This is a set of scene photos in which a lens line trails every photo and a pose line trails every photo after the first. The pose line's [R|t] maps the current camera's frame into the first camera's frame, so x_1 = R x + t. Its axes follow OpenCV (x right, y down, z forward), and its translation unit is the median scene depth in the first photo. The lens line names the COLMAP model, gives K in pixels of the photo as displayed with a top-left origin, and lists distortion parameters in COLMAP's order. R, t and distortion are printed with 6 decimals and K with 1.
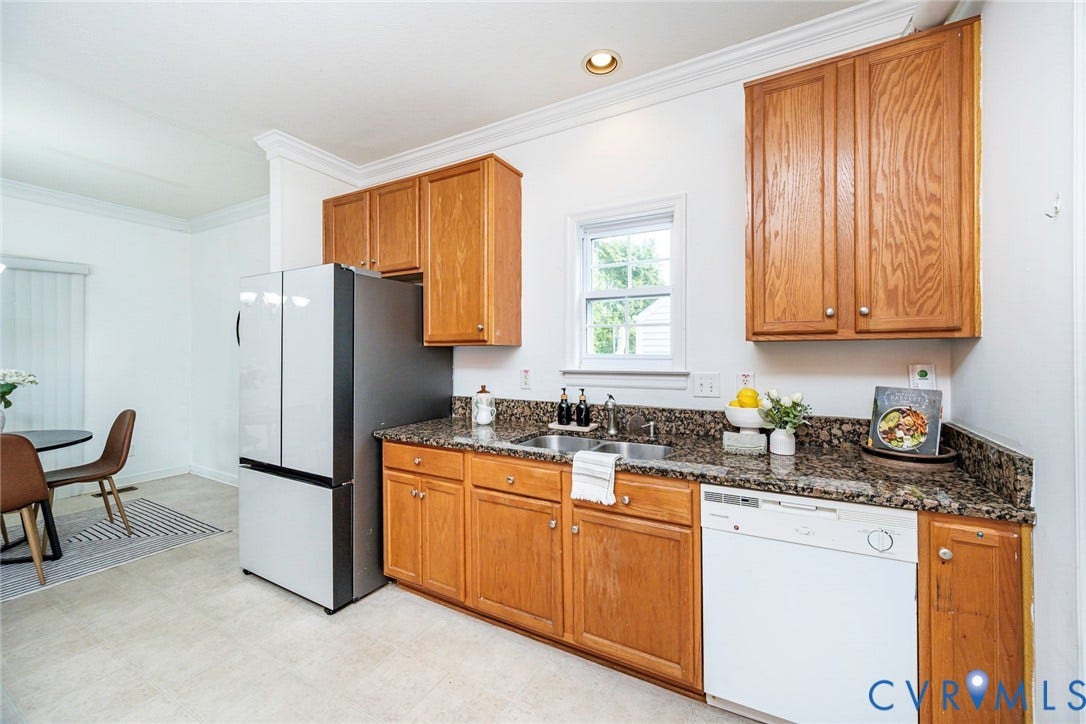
lens RADIAL K [[422.6, 0, 551.6], [0, 422.6, 355.8], [0, 0, 1]] dist [-0.001464, -0.000226]
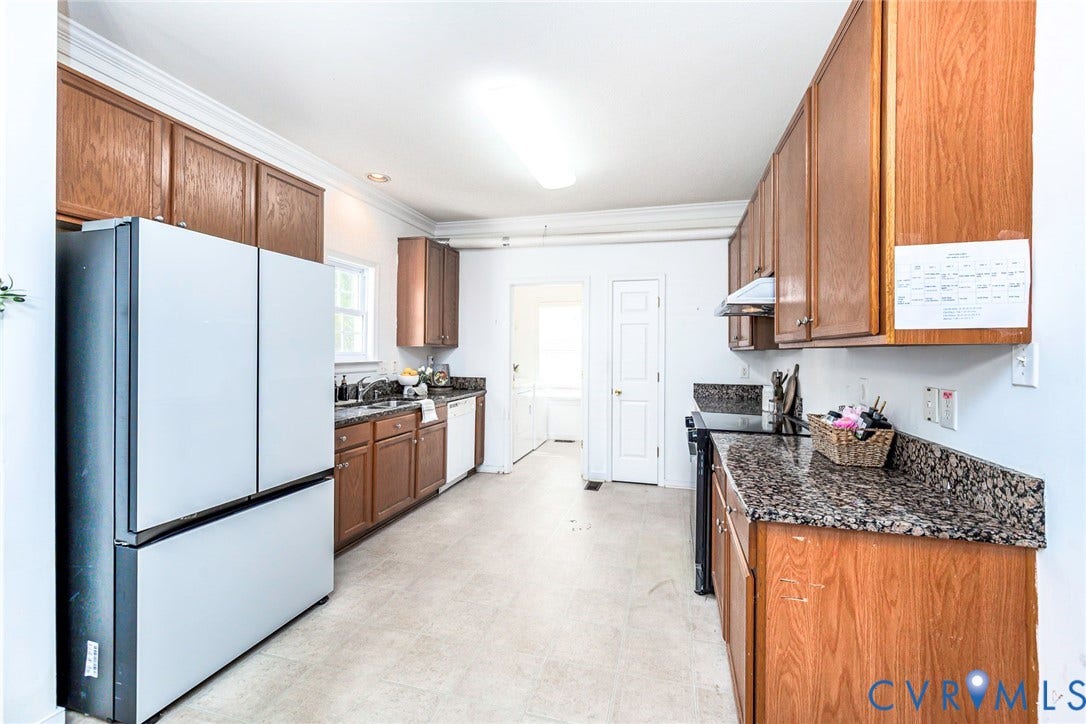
lens RADIAL K [[446.3, 0, 551.9], [0, 446.3, 353.1], [0, 0, 1]] dist [0.000484, 0.000095]
pose [[-0.238450, -0.001567, 0.971154, -1.744461], [-0.005479, 0.999985, 0.000268, -0.002998], [-0.971139, -0.005257, -0.238455, 0.737089]]
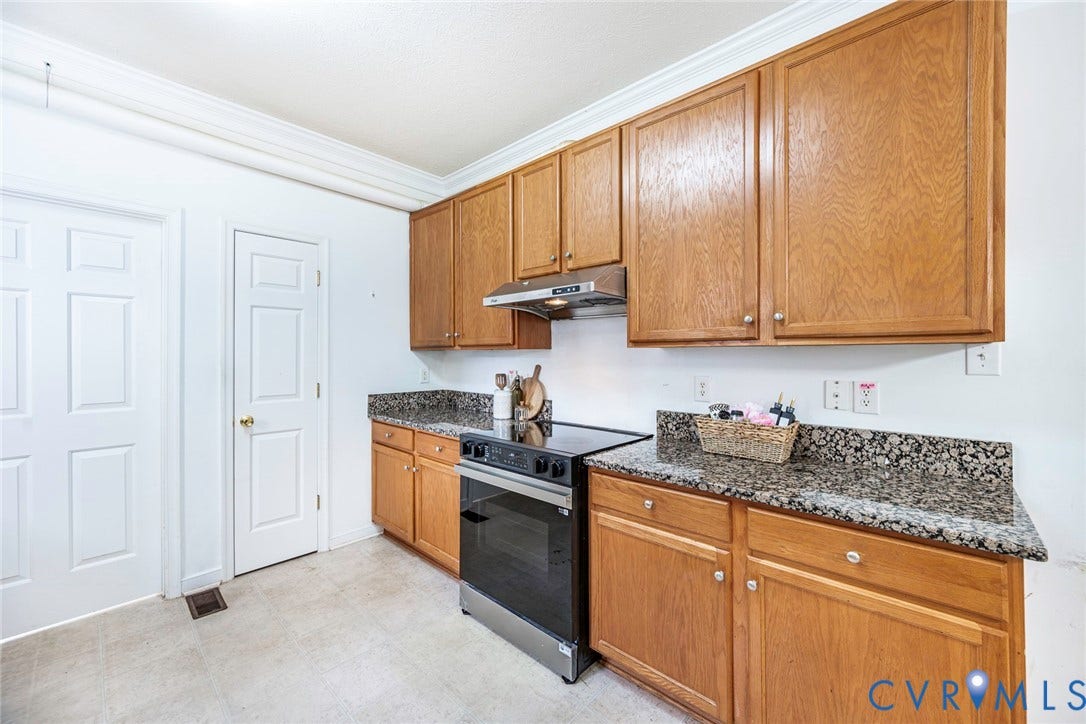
lens RADIAL K [[422.6, 0, 551.6], [0, 422.6, 355.8], [0, 0, 1]] dist [-0.001464, -0.000226]
pose [[-0.973896, 0.002364, 0.226983, -0.848366], [0.002830, 0.999994, 0.001730, -0.001053], [-0.226977, 0.002327, -0.973897, 0.877128]]
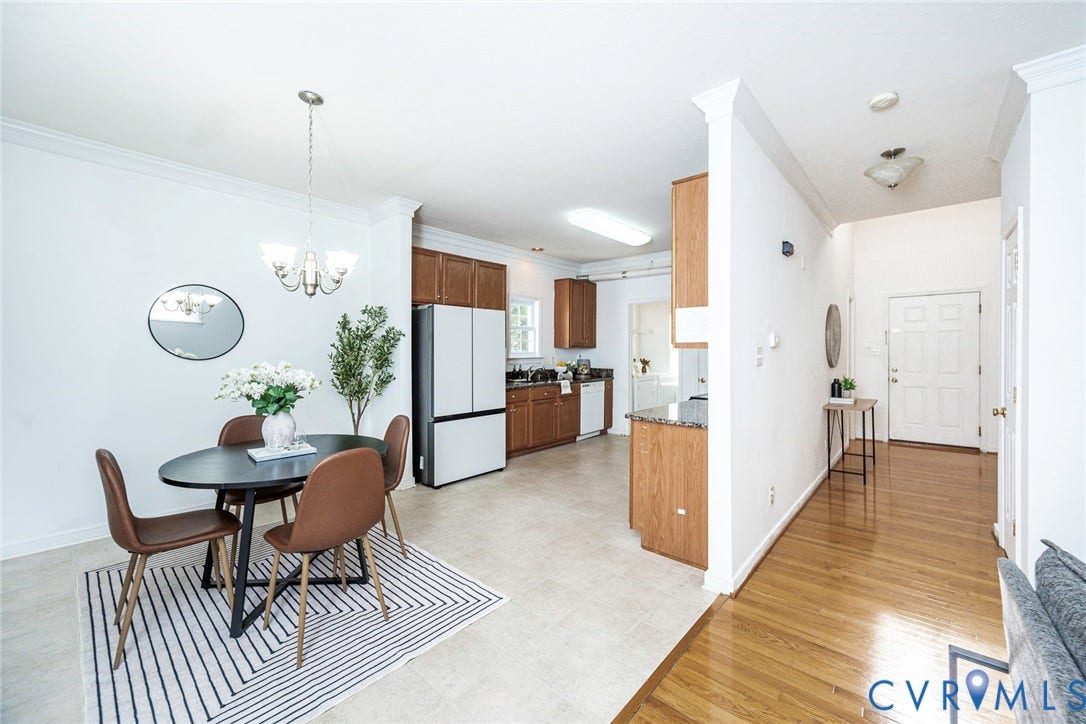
lens RADIAL K [[422.6, 0, 551.6], [0, 422.6, 355.8], [0, 0, 1]] dist [-0.001464, -0.000226]
pose [[0.211746, -0.011091, 0.977262, -2.627896], [0.000157, 0.999936, 0.011314, -0.007824], [-0.977325, -0.002243, 0.211734, 0.295534]]
